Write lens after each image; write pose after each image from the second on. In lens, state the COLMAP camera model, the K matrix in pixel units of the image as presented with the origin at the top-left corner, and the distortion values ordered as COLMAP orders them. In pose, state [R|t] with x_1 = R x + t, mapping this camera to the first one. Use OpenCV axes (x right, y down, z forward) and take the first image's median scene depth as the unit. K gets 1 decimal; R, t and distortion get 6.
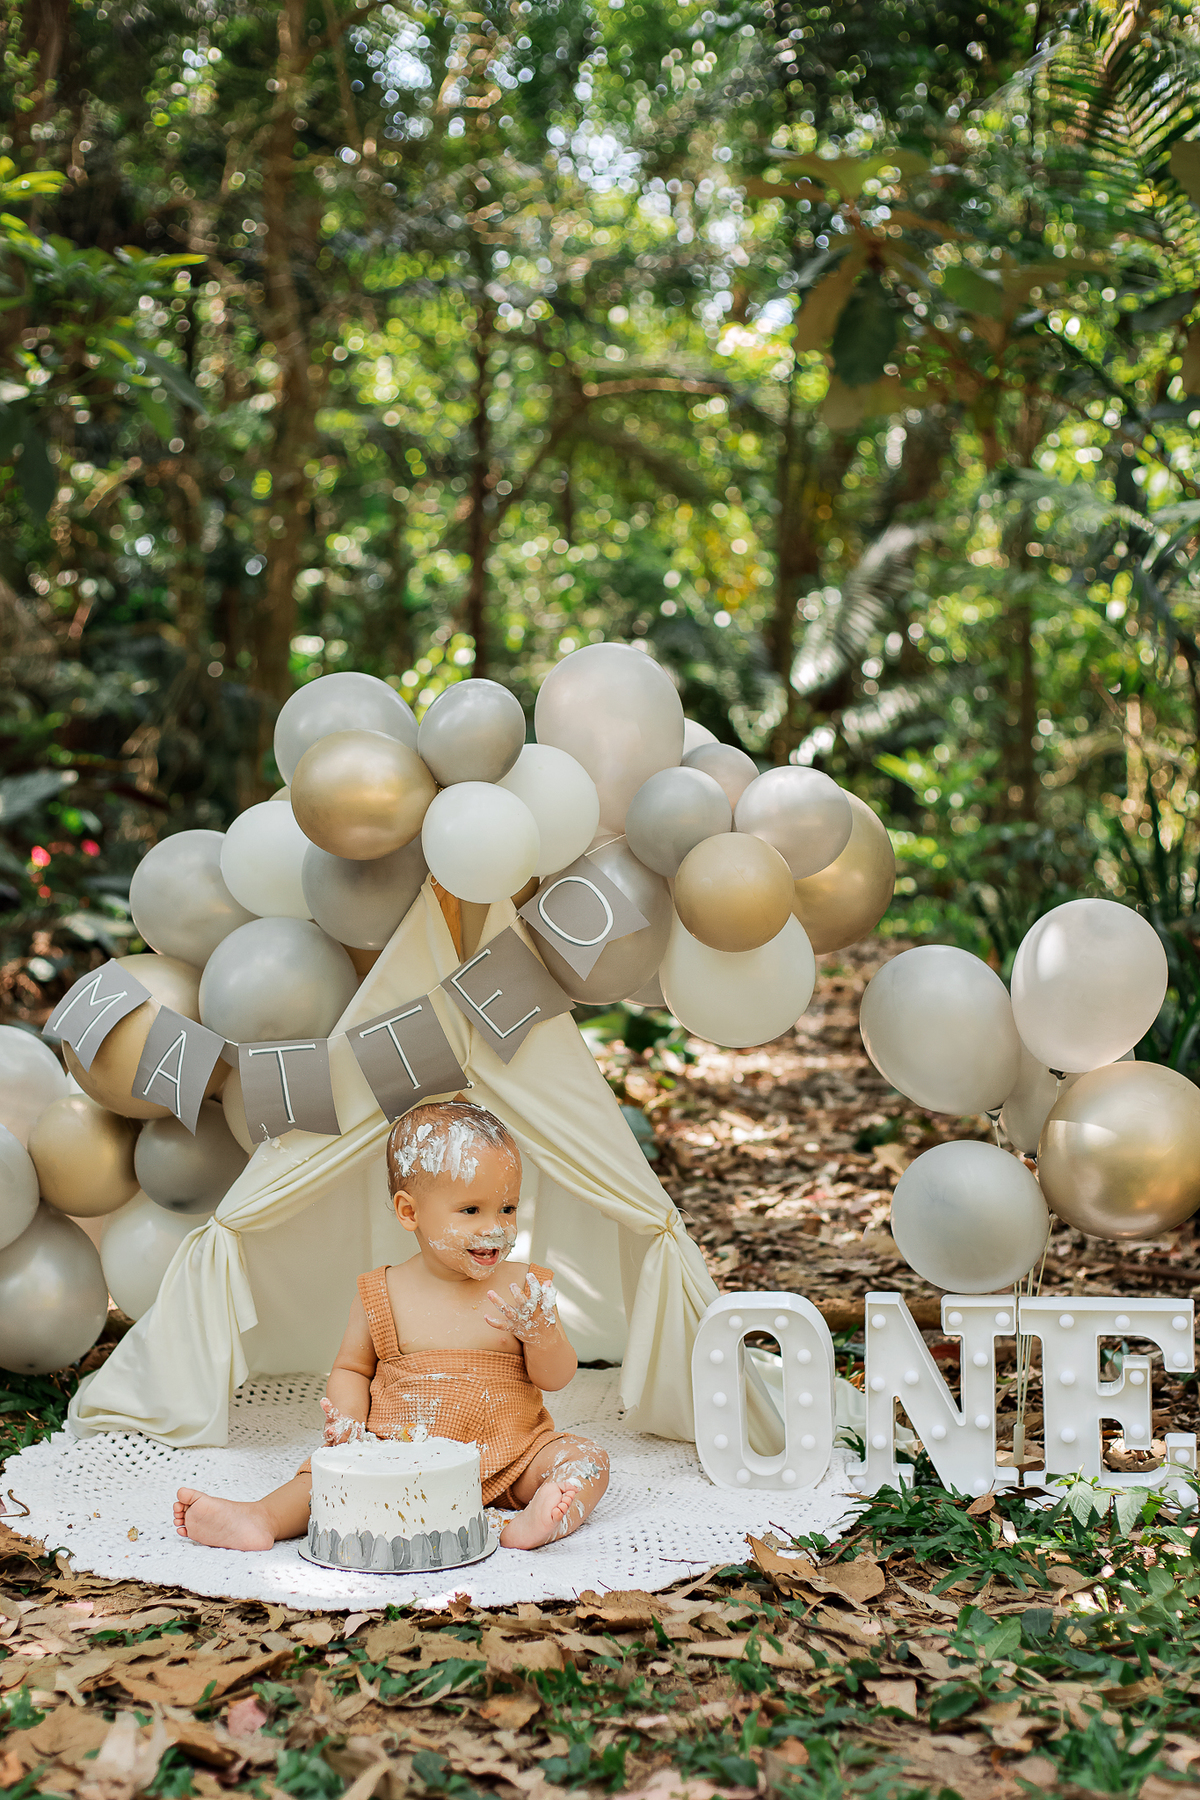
lens RADIAL K [[3123.3, 0, 637.8], [0, 3123.3, 897.9], [0, 0, 1]] dist [0.036907, 0.044959]
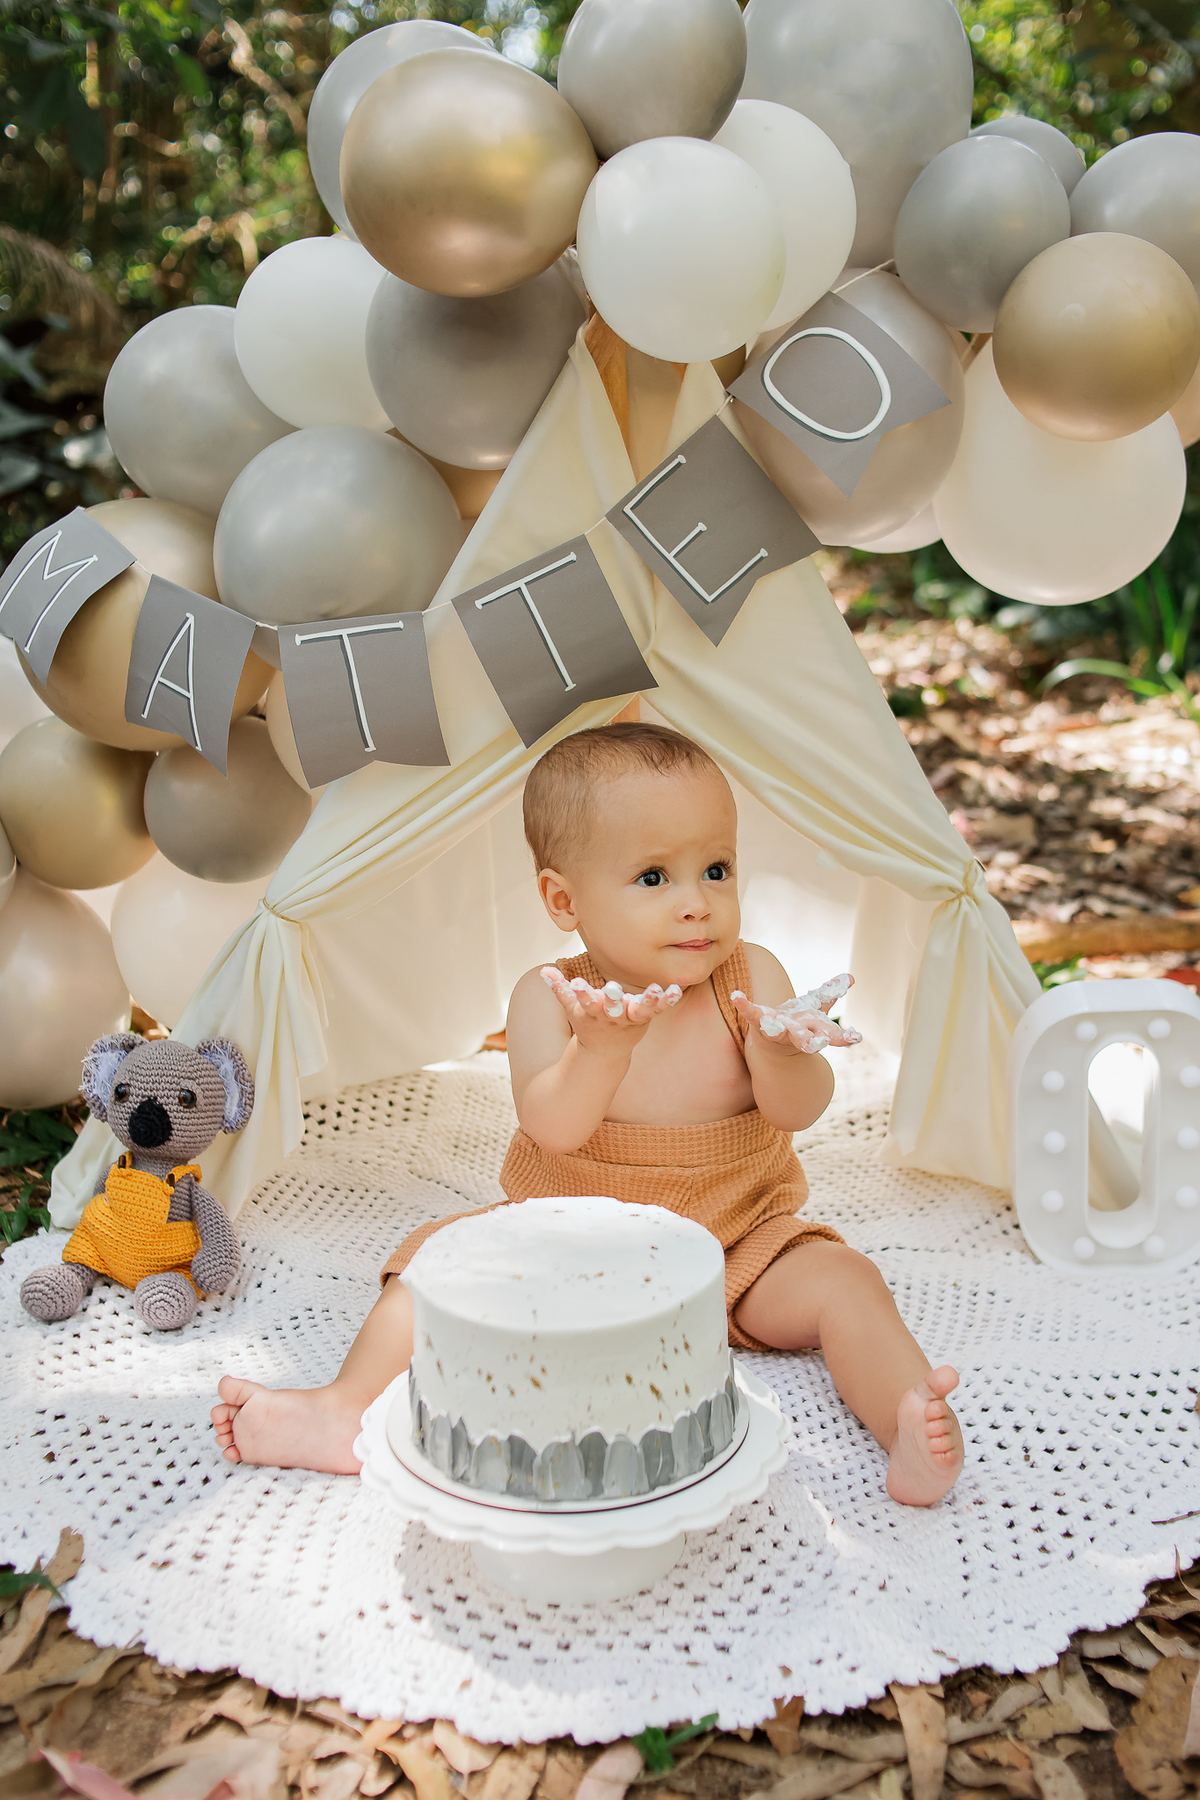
lens RADIAL K [[1853.4, 0, 600.0], [0, 1853.4, 900.0], [0, 0, 1]] dist [-0.054706, -0.000263]
pose [[0.998745, -0.045203, 0.021549, -0.074992], [0.040517, 0.982324, 0.182753, 0.035293], [-0.029429, -0.181650, 0.982923, 0.628639]]
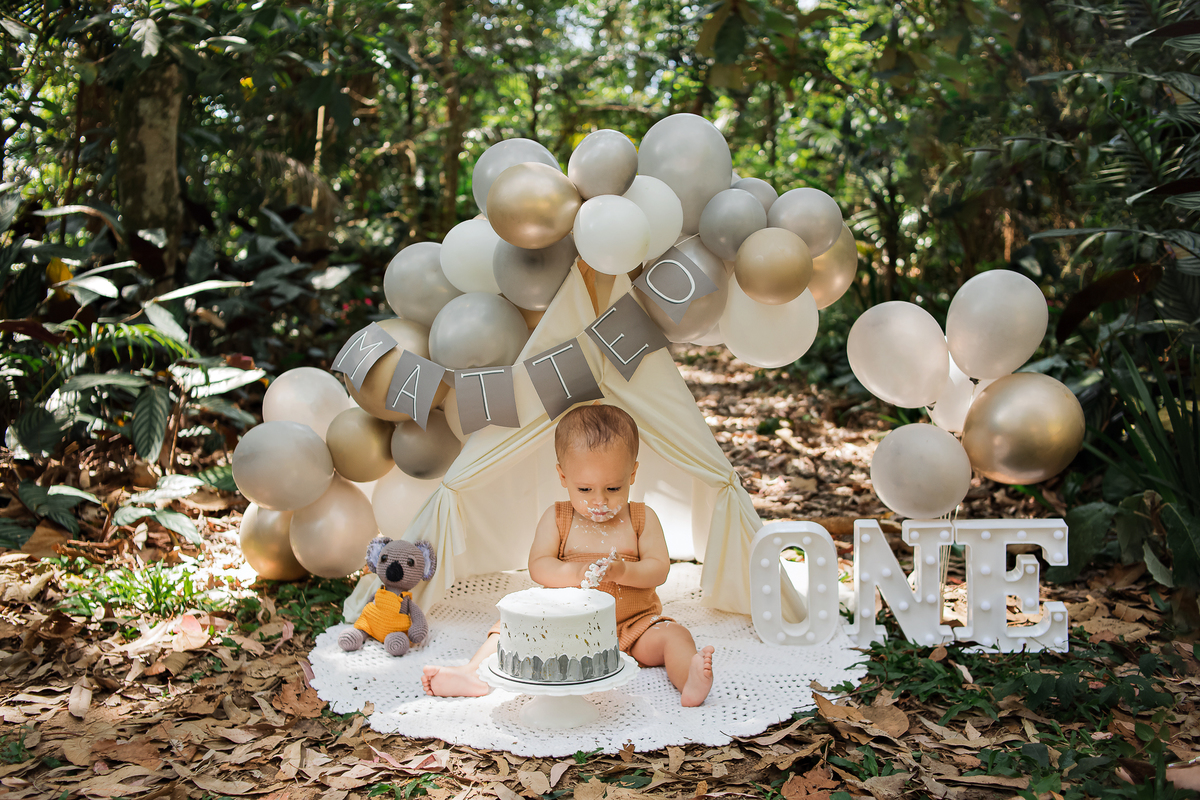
lens RADIAL K [[1235.6, 0, 600.0], [0, 1235.6, 400.0], [0, 0, 1]] dist [-0.054706, -0.000263]
pose [[0.999728, -0.022100, 0.007403, -0.060199], [0.021737, 0.998706, 0.045977, 0.034167], [-0.008409, -0.045803, 0.998915, 0.381975]]
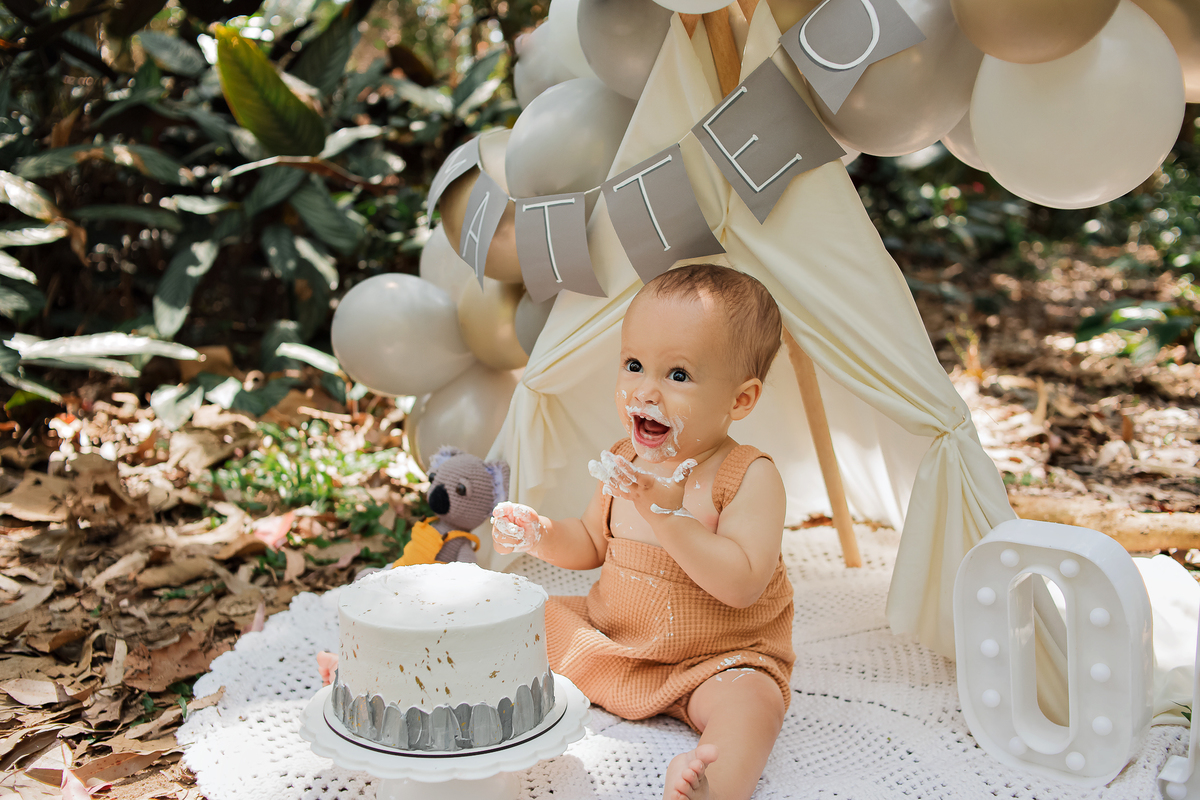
lens RADIAL K [[1259.2, 0, 552.7], [0, 1259.2, 404.5], [0, 0, 1]] dist [0.000062, -0.010468]
pose [[0.810587, 0.087303, -0.579074, 0.116067], [-0.012982, 0.991261, 0.131274, 0.058131], [0.585475, -0.098891, 0.804637, 0.680987]]
